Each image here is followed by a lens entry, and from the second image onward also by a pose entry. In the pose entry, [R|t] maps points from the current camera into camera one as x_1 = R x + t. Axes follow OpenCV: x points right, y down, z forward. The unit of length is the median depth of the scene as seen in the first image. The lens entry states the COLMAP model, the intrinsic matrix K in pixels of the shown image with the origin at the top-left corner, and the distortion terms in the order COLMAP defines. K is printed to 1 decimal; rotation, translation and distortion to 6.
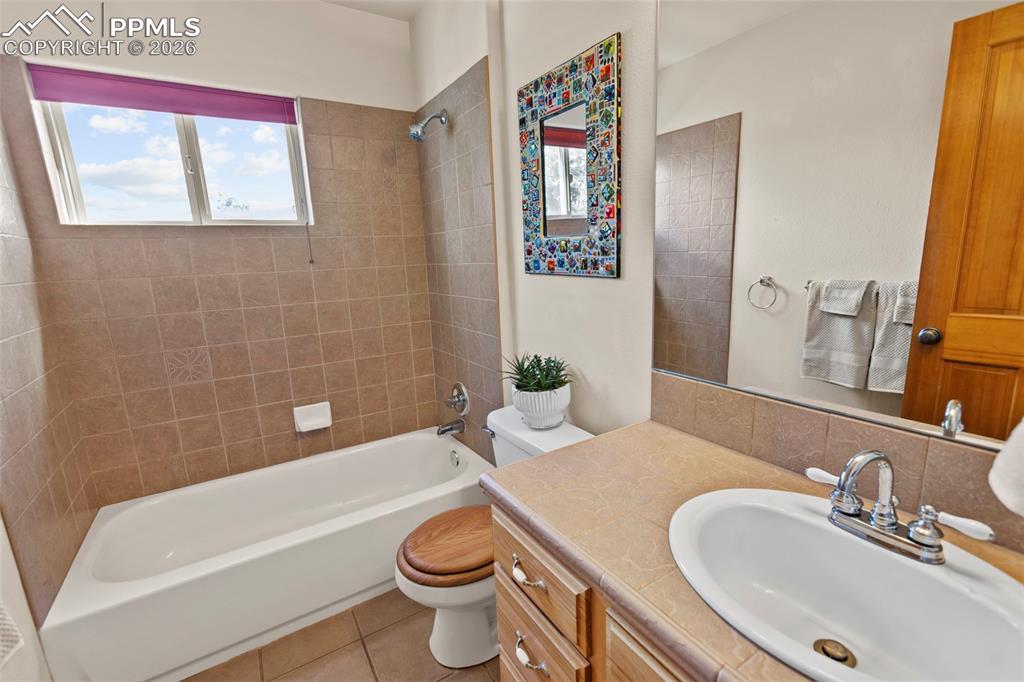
lens RADIAL K [[454.5, 0, 513.5], [0, 454.5, 342.1], [0, 0, 1]] dist [0.001825, 0.004113]
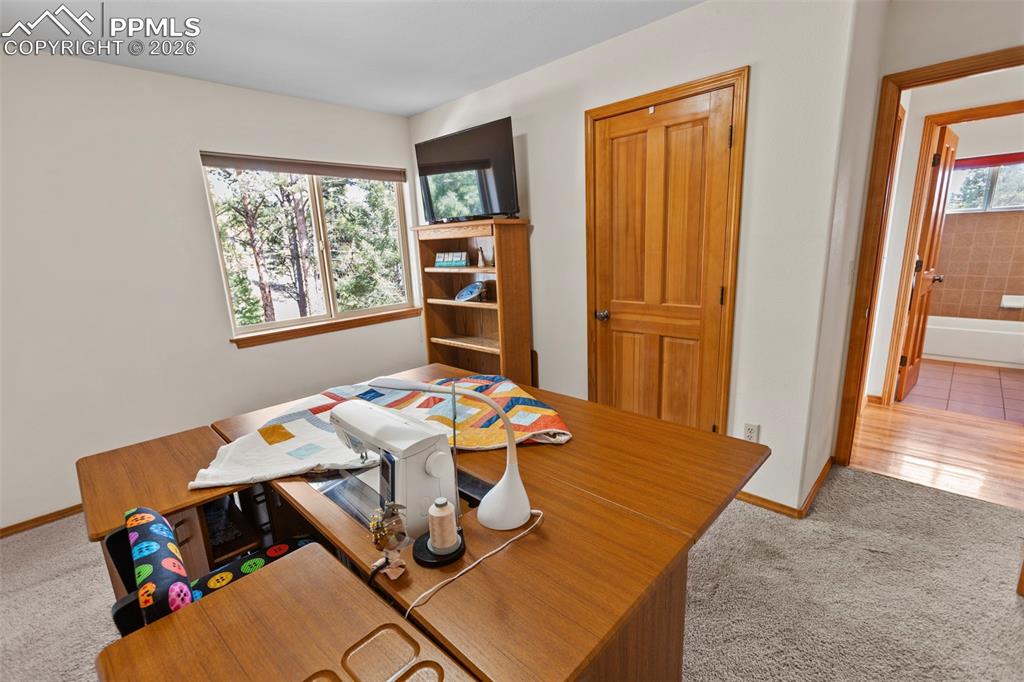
lens RADIAL K [[454.5, 0, 513.7], [0, 454.5, 344.8], [0, 0, 1]] dist [0.001825, 0.004113]
pose [[0.241968, 0.249798, -0.937578, 1.195226], [-0.160063, 0.963330, 0.215351, 0.312318], [0.956991, 0.097964, 0.273078, -2.041610]]
